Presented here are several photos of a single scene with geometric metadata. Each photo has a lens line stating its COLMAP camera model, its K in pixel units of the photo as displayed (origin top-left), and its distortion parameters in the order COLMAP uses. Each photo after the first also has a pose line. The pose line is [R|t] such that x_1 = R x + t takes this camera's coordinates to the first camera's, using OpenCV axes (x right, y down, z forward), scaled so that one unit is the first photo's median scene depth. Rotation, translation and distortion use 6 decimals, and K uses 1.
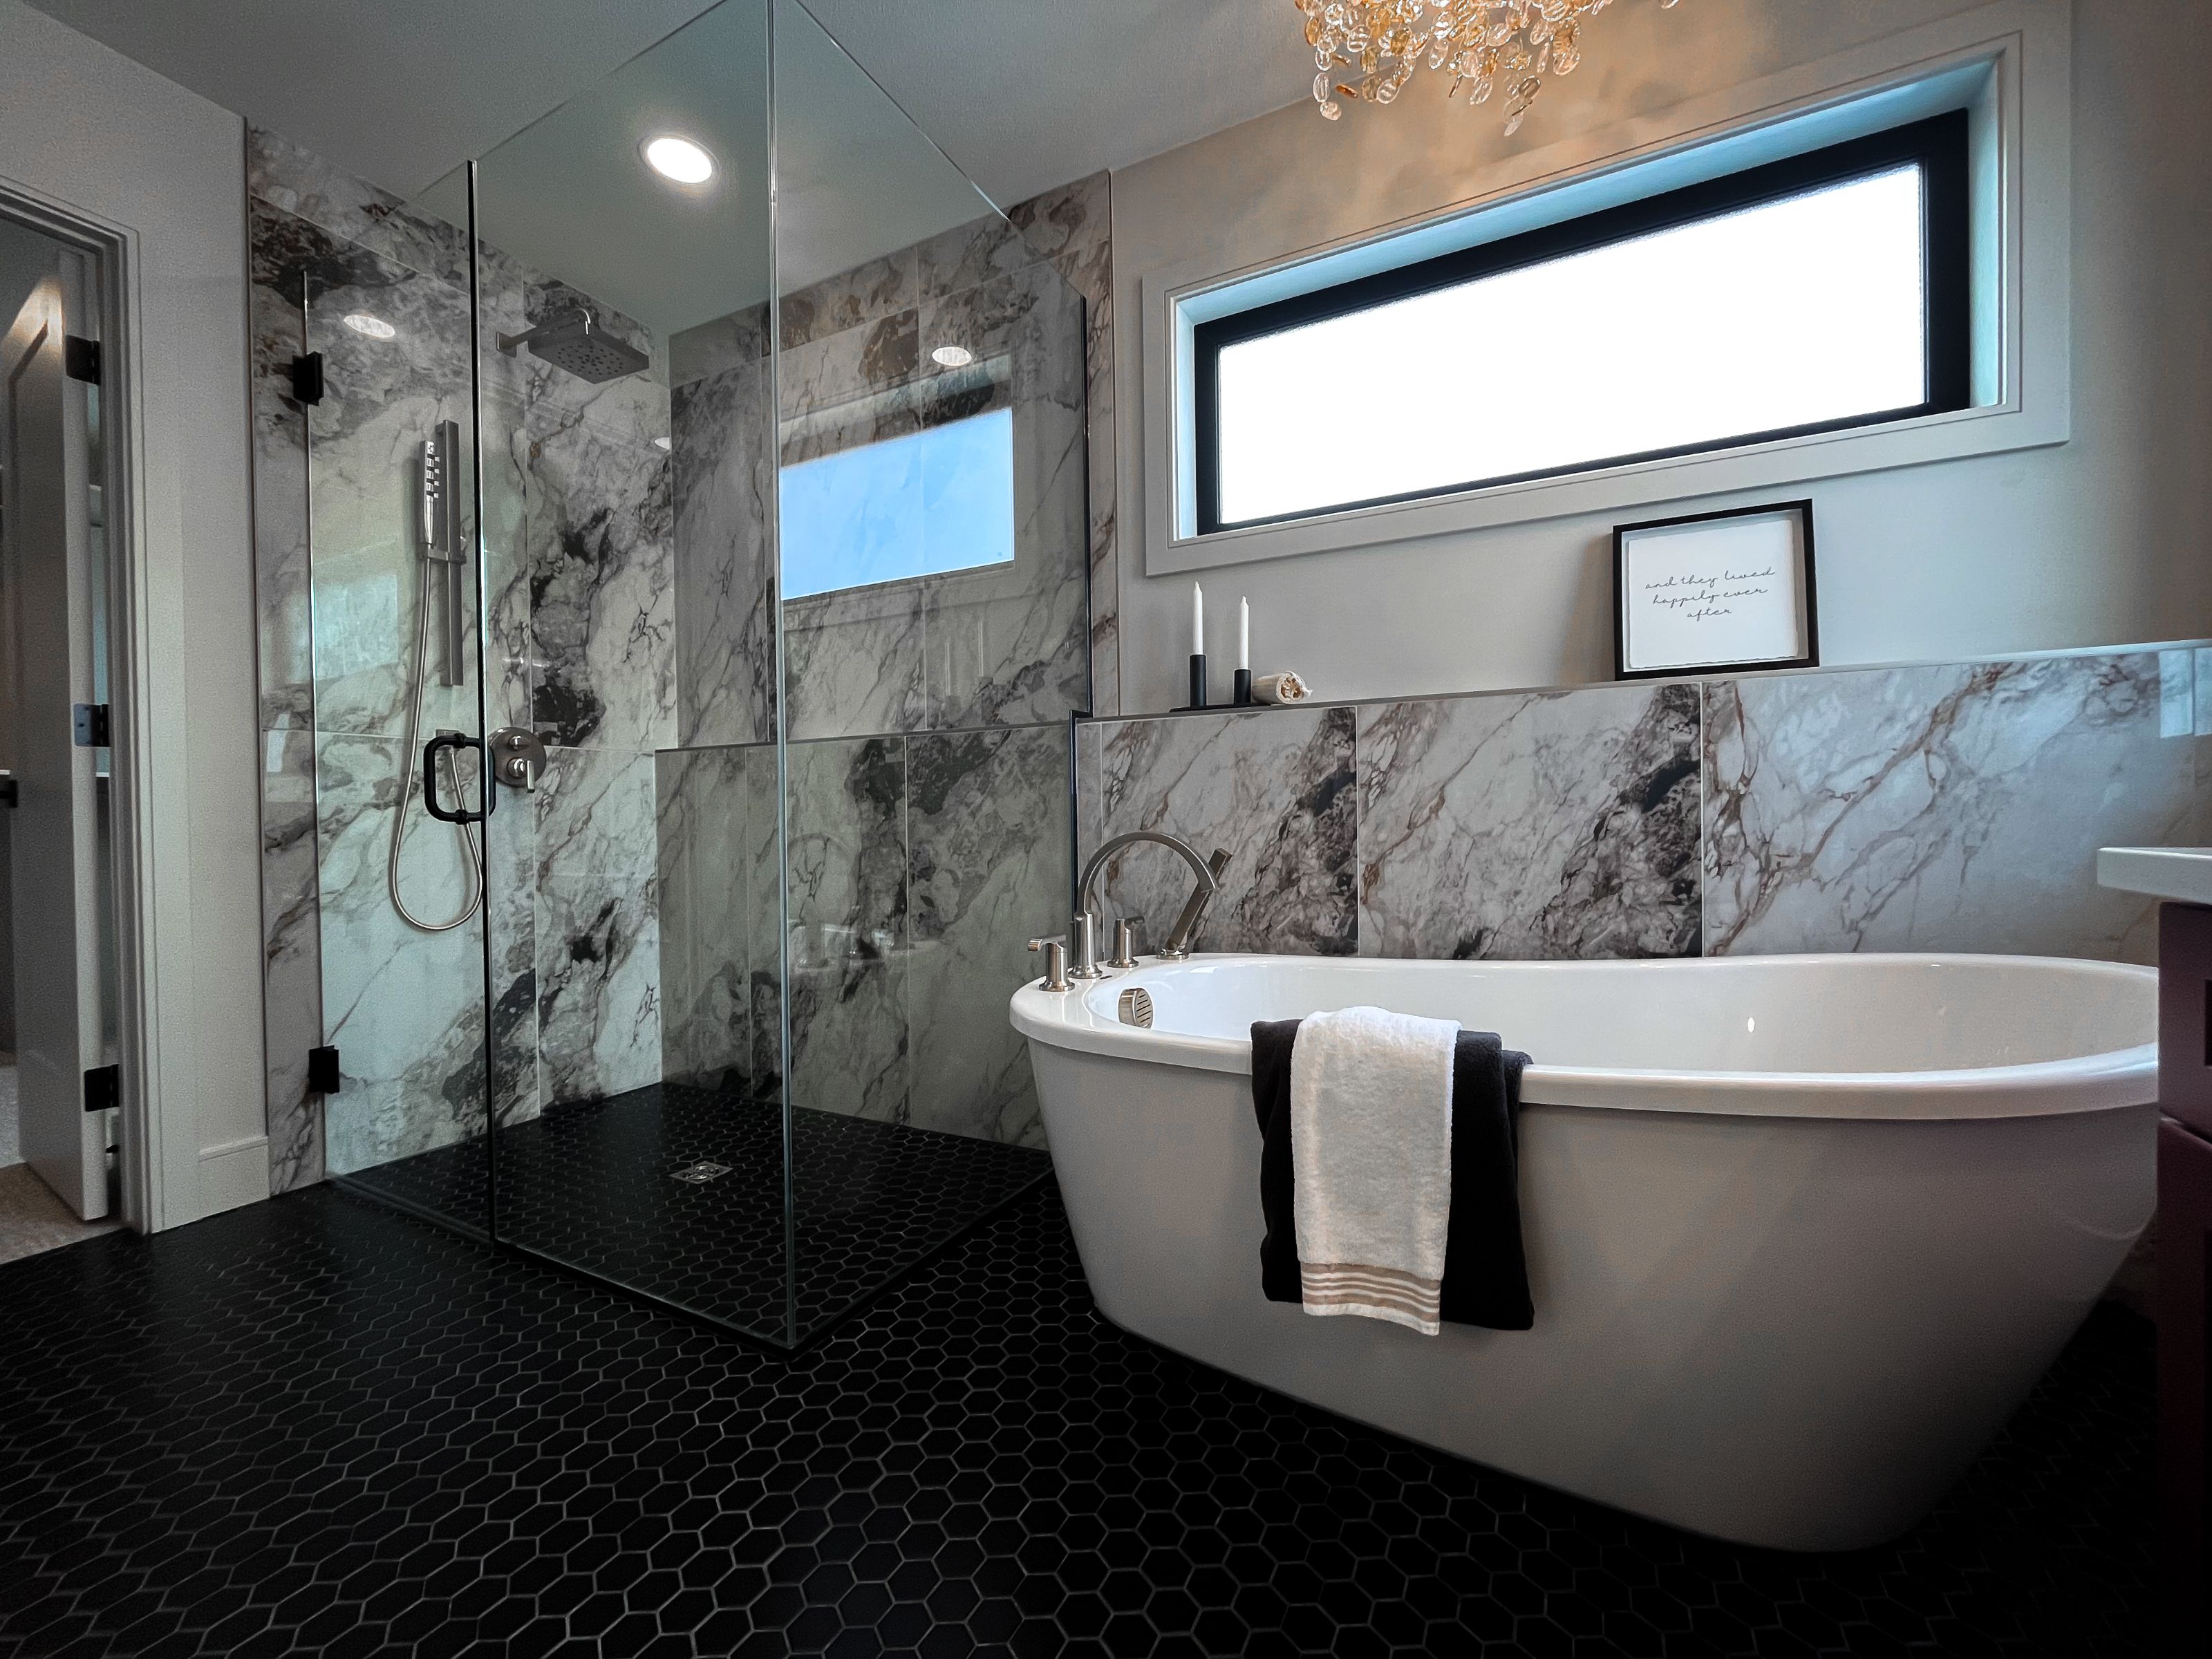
lens RADIAL K [[895.2, 0, 1108.0], [0, 895.2, 824.7], [0, 0, 1]] dist [0.000310, -0.000586]
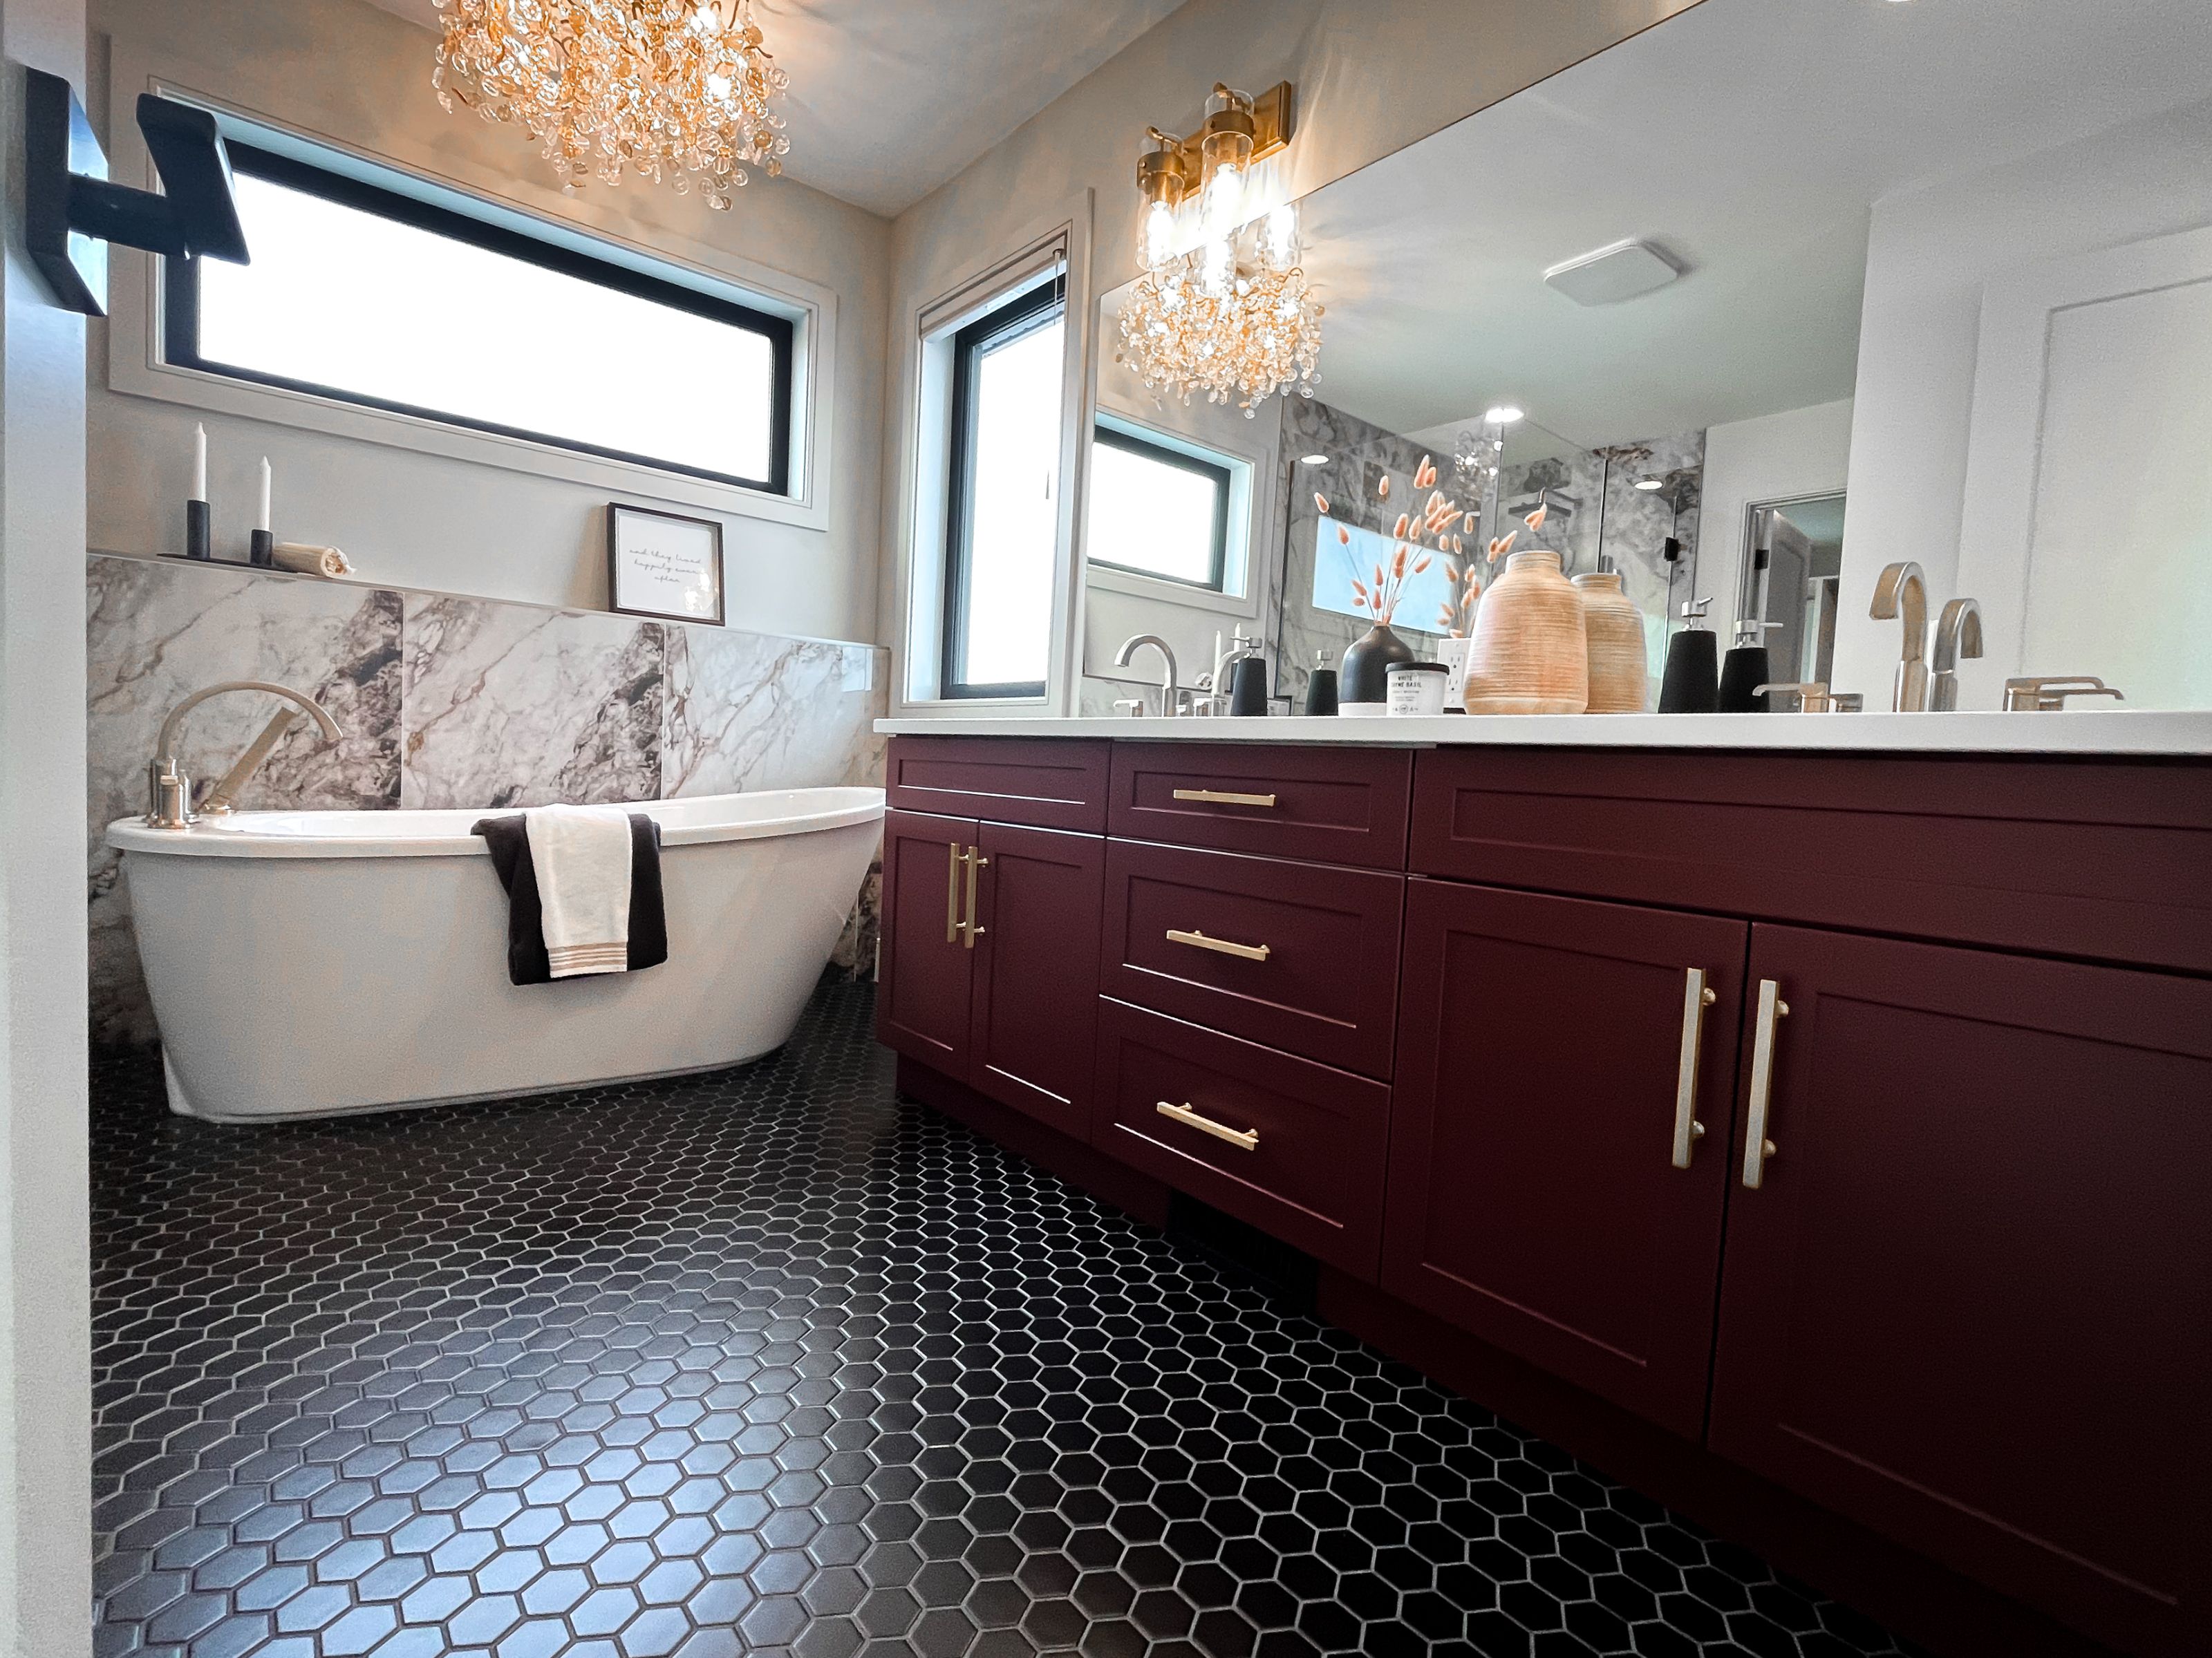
lens RADIAL K [[1046.3, 0, 1097.0], [0, 1046.3, 825.1], [0, 0, 1]] dist [0.000884, -0.000322]
pose [[0.392005, -0.016675, 0.919812, -0.628594], [-0.043461, 0.998384, 0.036621, 0.078775], [-0.918936, -0.054332, 0.390646, -0.361881]]
